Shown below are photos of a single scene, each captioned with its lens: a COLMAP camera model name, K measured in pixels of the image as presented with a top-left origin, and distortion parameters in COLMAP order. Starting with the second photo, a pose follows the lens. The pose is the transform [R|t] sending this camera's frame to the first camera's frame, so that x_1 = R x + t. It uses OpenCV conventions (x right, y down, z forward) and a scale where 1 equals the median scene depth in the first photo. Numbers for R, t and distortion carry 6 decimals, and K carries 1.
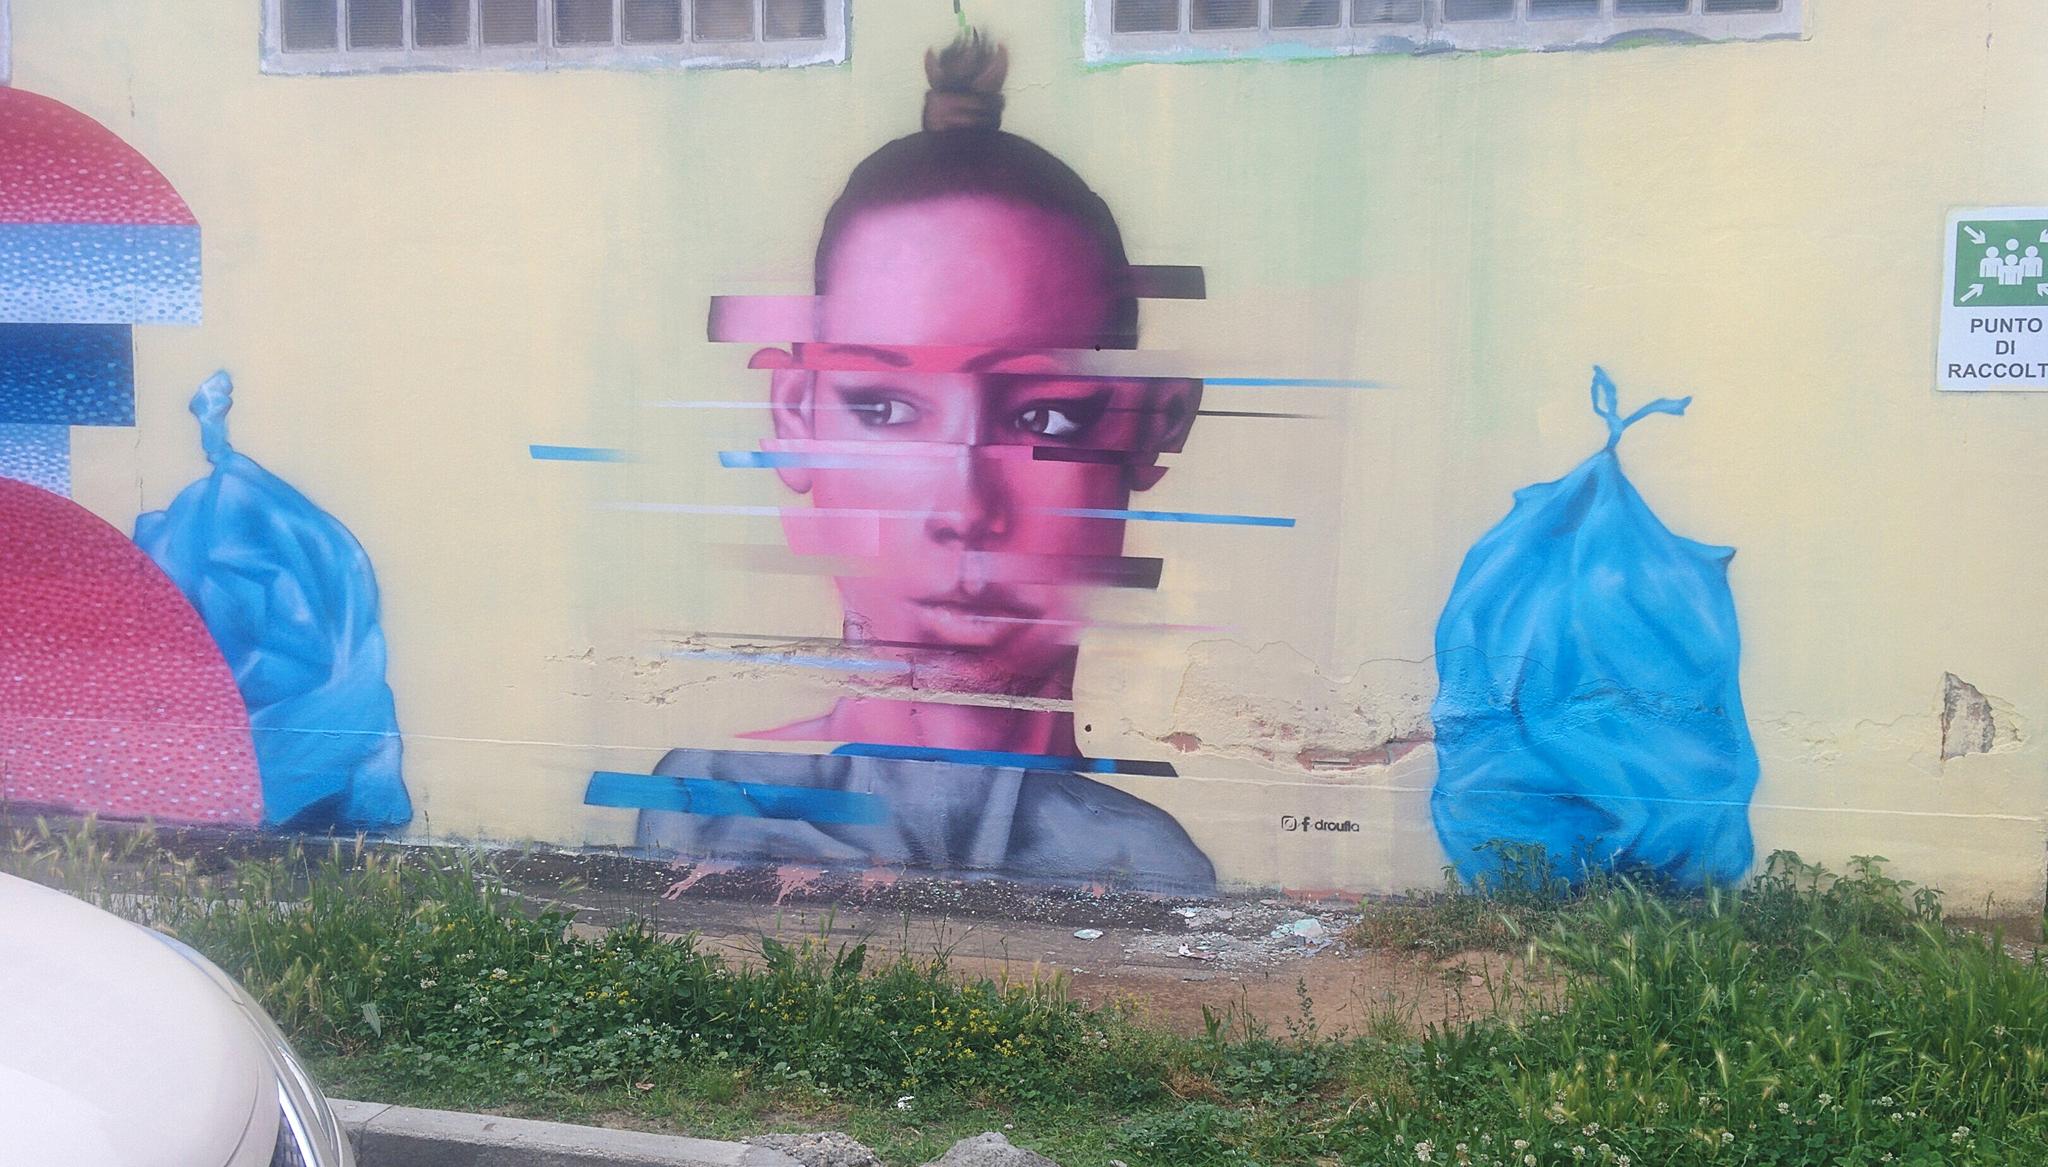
lens RADIAL K [[1735.8, 0, 1026.1], [0, 1735.8, 568.5], [0, 0, 1]] dist [0.077574, -0.066281]
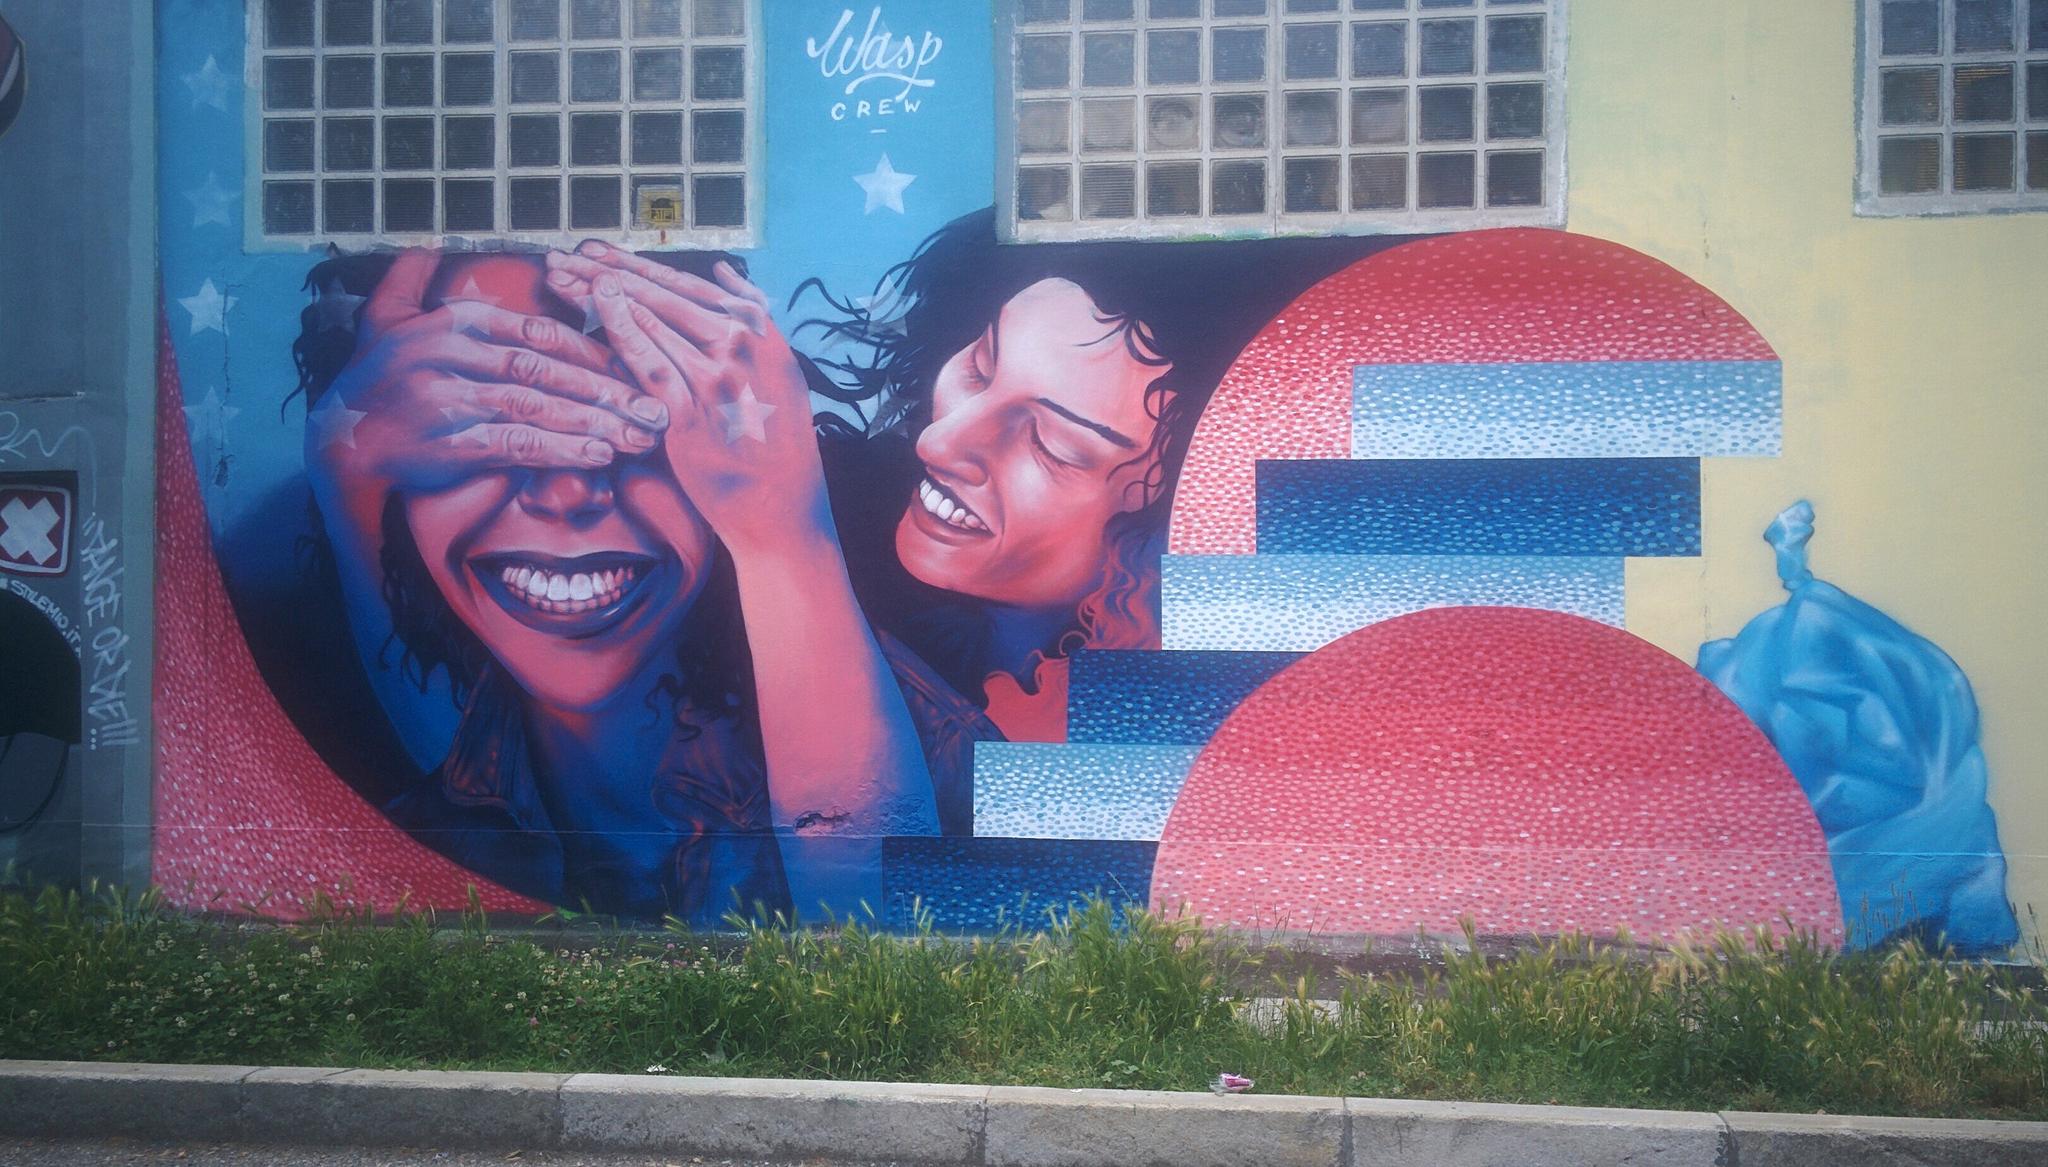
lens RADIAL K [[1735.8, 0, 1024.3], [0, 1735.8, 600.7], [0, 0, 1]] dist [0.077574, -0.066281]
pose [[0.993011, -0.013455, 0.117256, -1.013310], [0.023625, 0.996034, -0.085777, 0.022640], [-0.115637, 0.087948, 0.989390, 0.044895]]
